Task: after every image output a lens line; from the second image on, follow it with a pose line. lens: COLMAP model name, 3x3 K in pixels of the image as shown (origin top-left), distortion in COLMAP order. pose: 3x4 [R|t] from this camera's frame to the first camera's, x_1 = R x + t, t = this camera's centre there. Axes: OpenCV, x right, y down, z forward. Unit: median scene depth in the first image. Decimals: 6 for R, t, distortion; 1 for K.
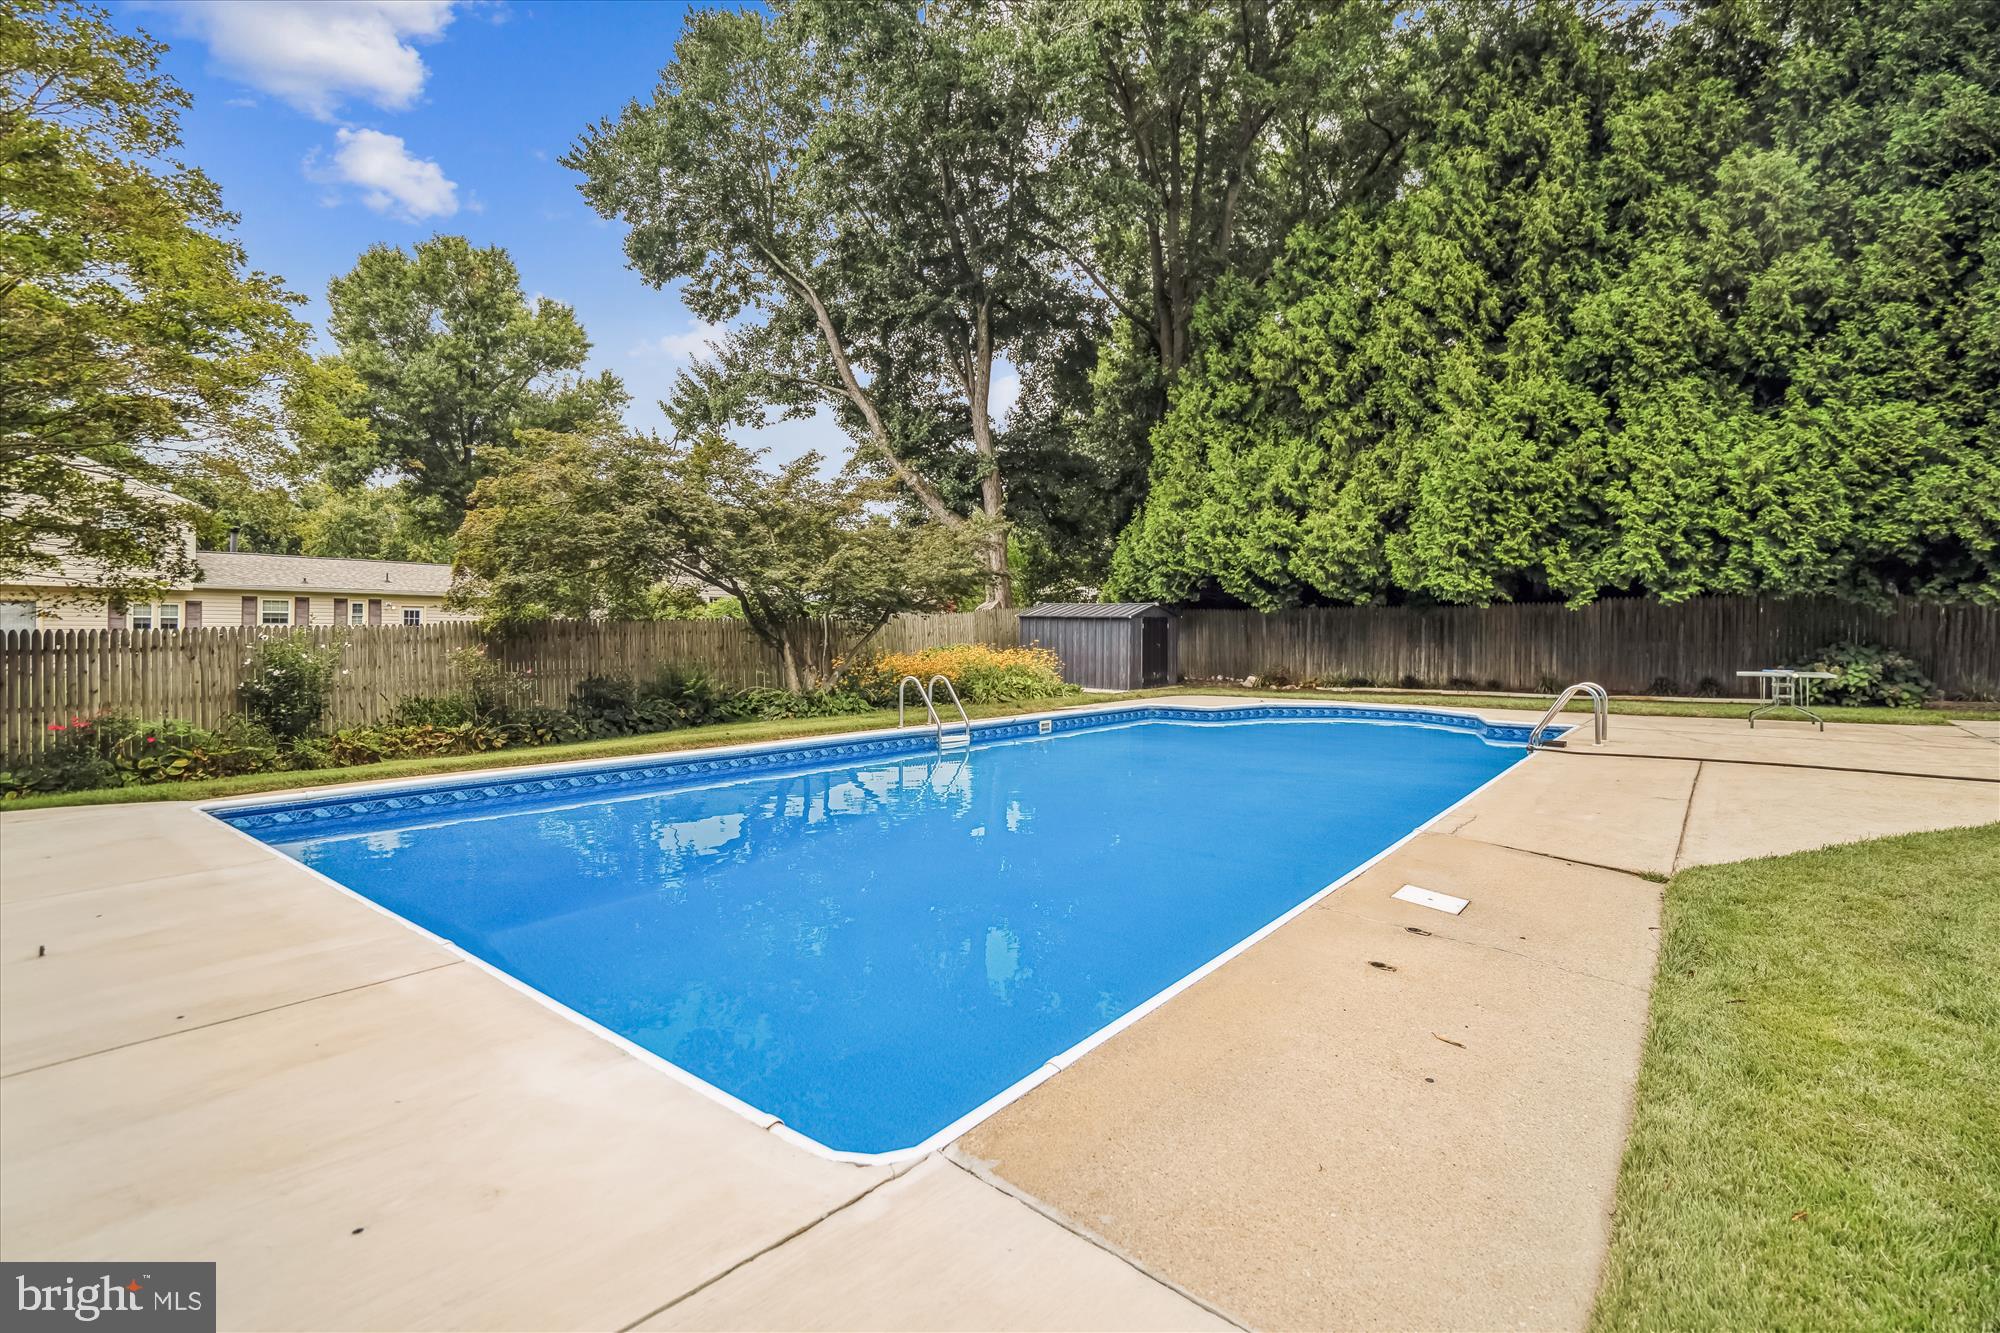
lens RADIAL K [[960.4, 0, 1000.2], [0, 960.4, 613.8], [0, 0, 1]] dist [-0.043840, 0.028566]
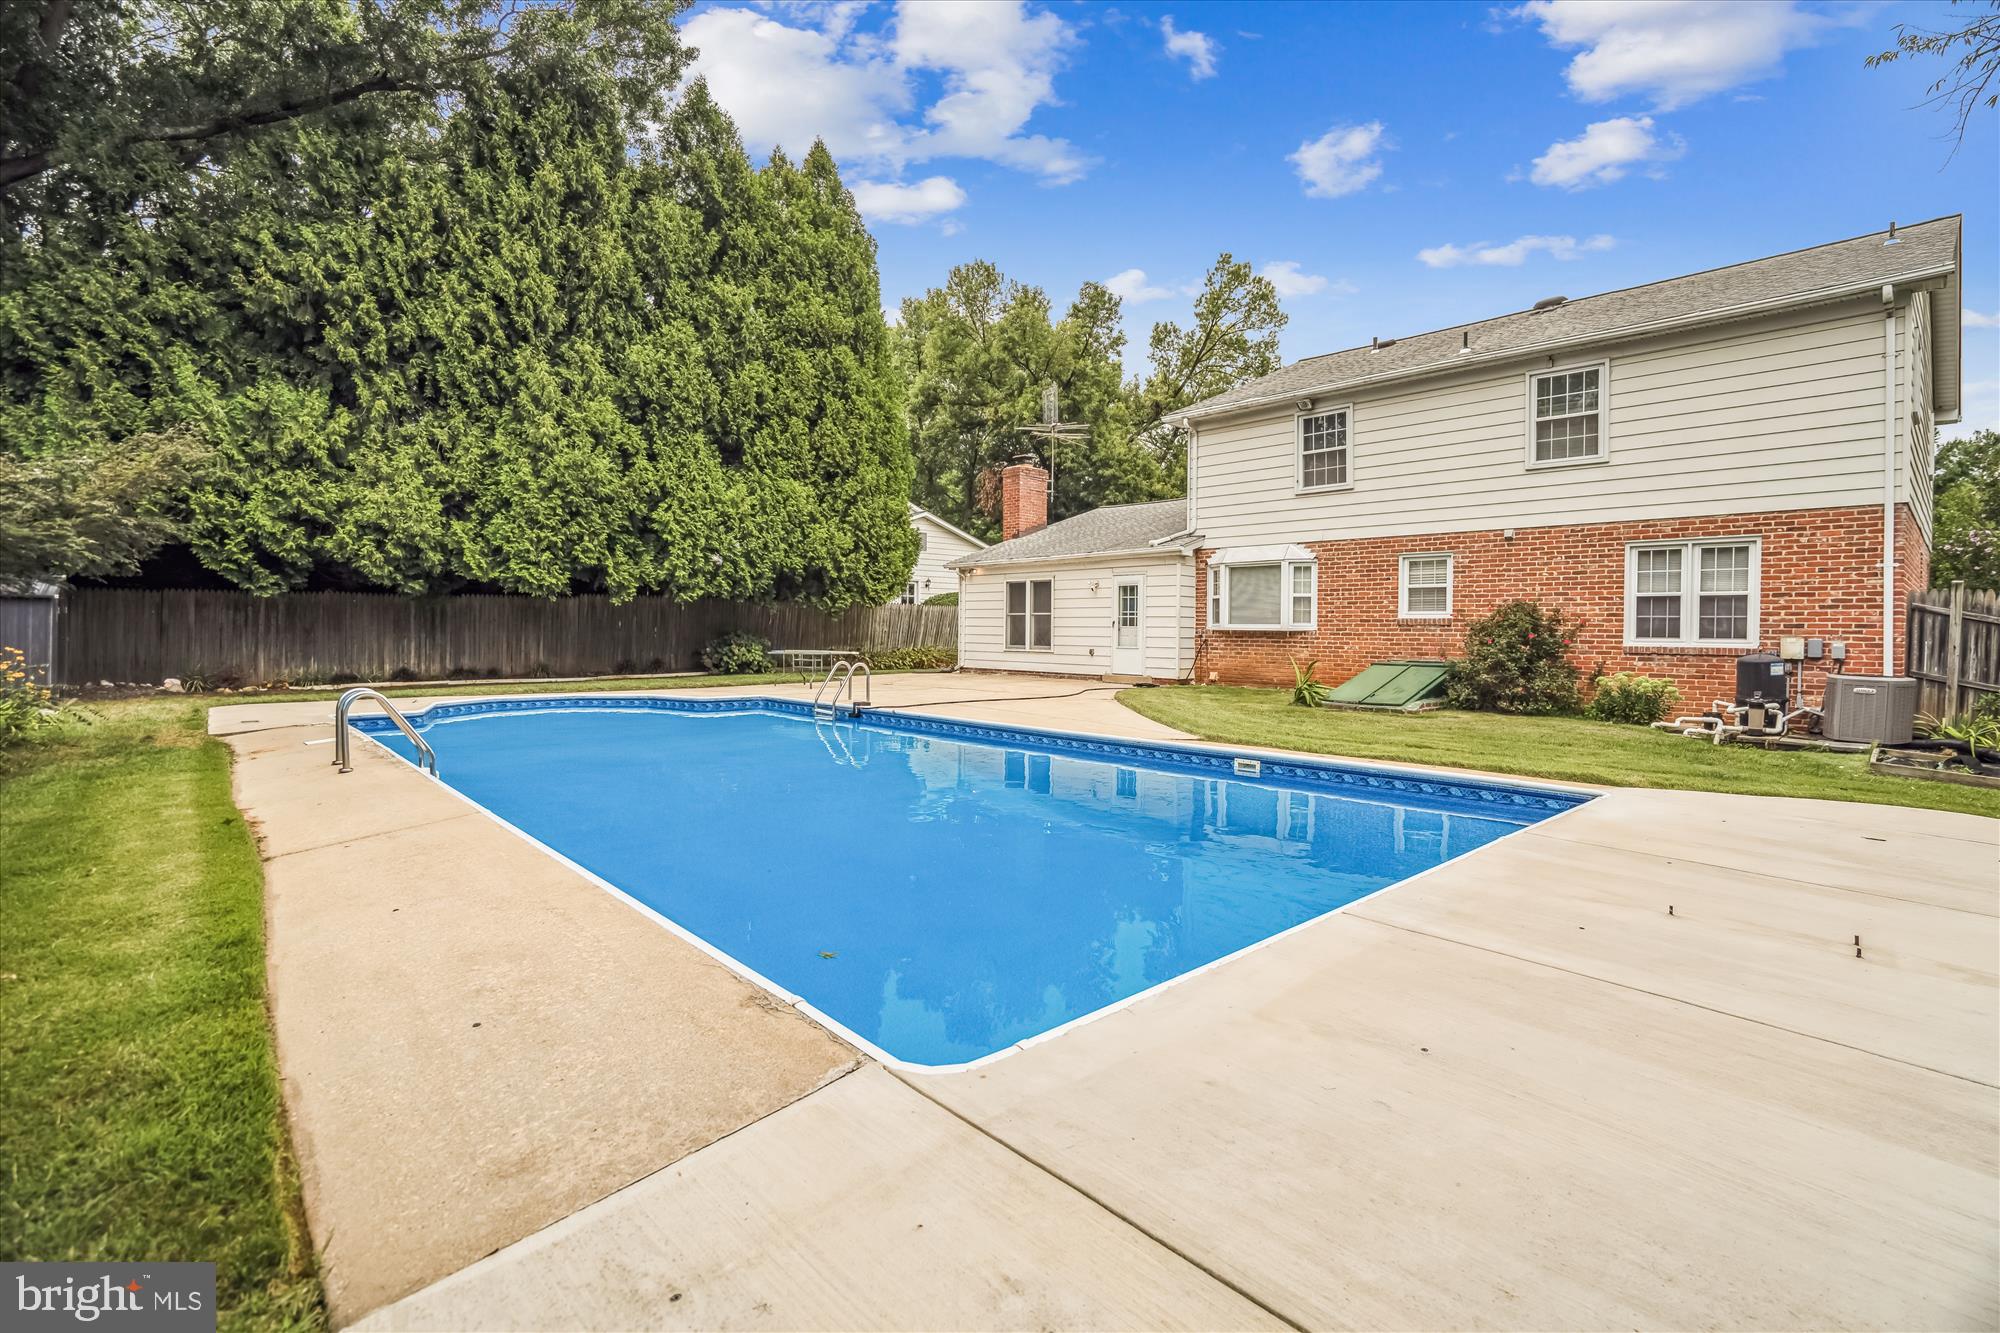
lens RADIAL K [[956.7, 0, 994.8], [0, 956.7, 635.9], [0, 0, 1]] dist [-0.038437, 0.023508]
pose [[0.167478, -0.010877, 0.985816, -0.463211], [-0.026968, 0.999514, 0.015609, 0.002972], [-0.985507, -0.029199, 0.167104, 0.314655]]
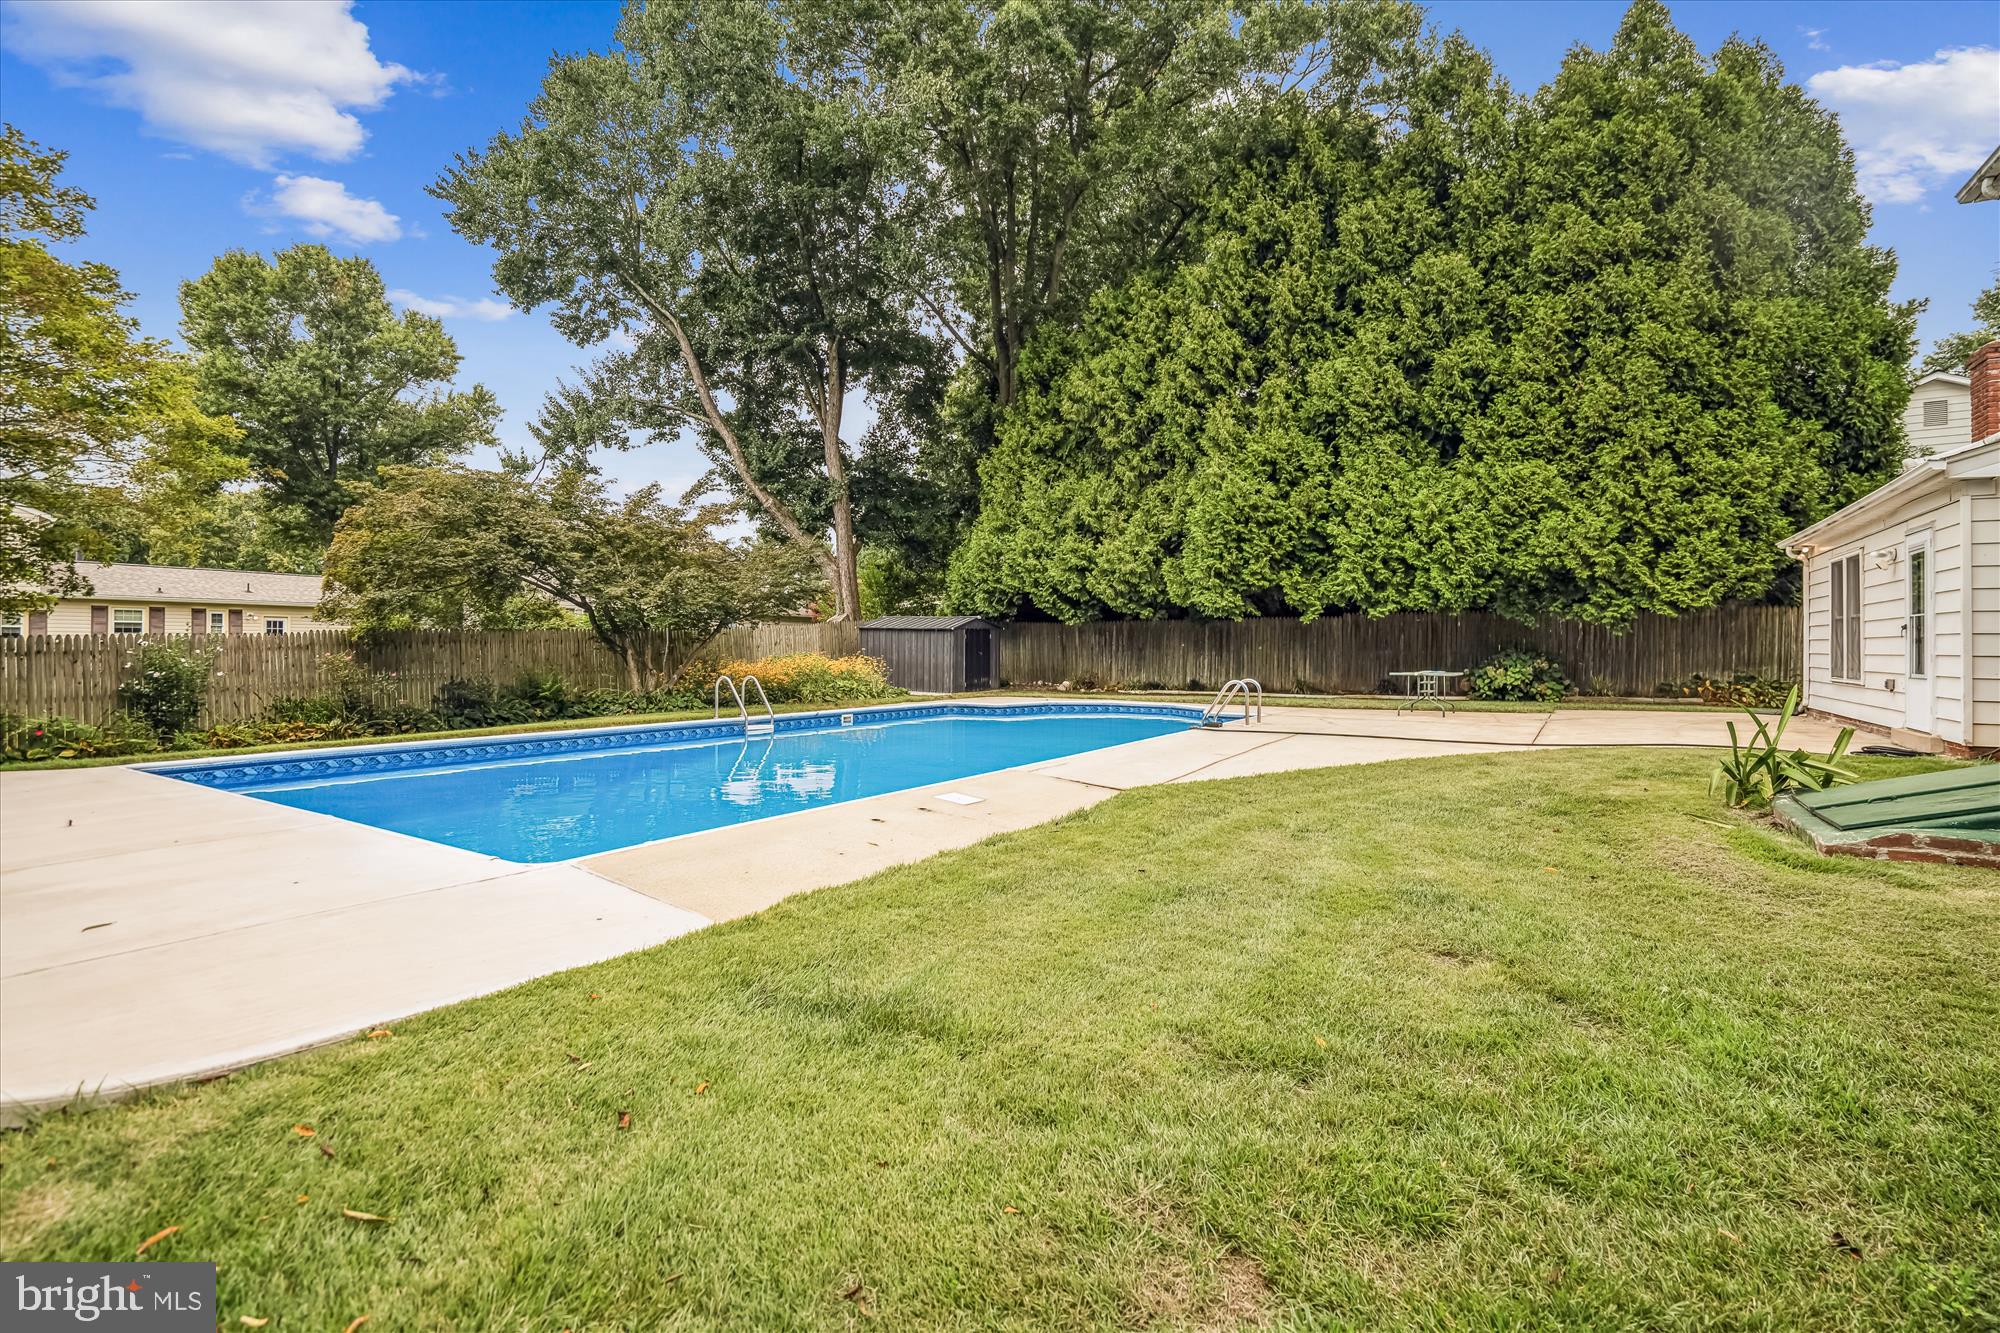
lens RADIAL K [[956.7, 0, 994.8], [0, 956.7, 635.9], [0, 0, 1]] dist [-0.038437, 0.023508]
pose [[0.994898, 0.001726, 0.100875, 0.083695], [-0.002759, 0.999945, 0.010105, 0.000813], [-0.100852, -0.010332, 0.994848, -0.155937]]
